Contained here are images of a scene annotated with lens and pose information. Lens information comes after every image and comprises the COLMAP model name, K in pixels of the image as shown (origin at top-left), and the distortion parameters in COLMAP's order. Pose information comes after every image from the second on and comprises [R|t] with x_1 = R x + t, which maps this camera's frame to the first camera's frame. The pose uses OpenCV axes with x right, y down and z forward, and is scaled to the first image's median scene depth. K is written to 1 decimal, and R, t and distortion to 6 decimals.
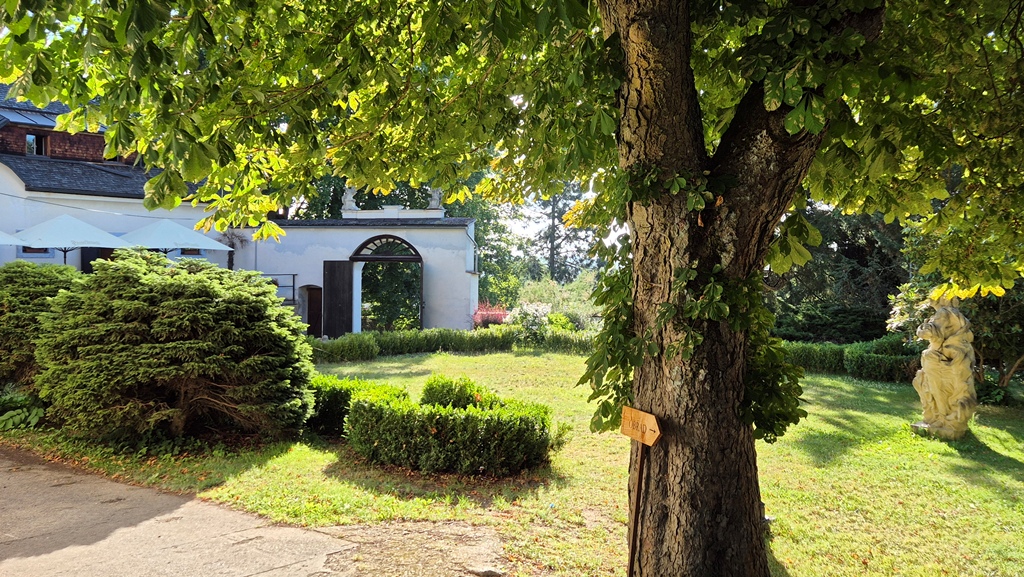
lens RADIAL K [[964.2, 0, 511.2], [0, 964.2, 287.4], [0, 0, 1]] dist [0.052606, 0.008597]
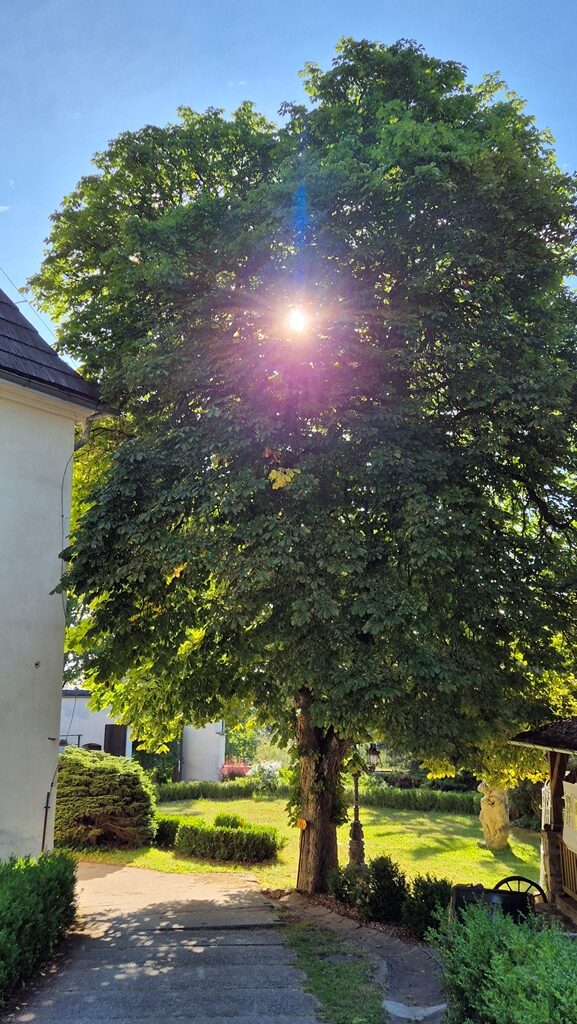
lens RADIAL K [[964.2, 0, 293.0], [0, 964.2, 513.2], [0, 0, 1]] dist [0.052606, 0.008597]
pose [[0.998797, 0.012438, 0.047431, -0.033082], [-0.001881, 0.976297, -0.216425, -0.084350], [-0.048999, 0.216076, 0.975146, -1.167215]]
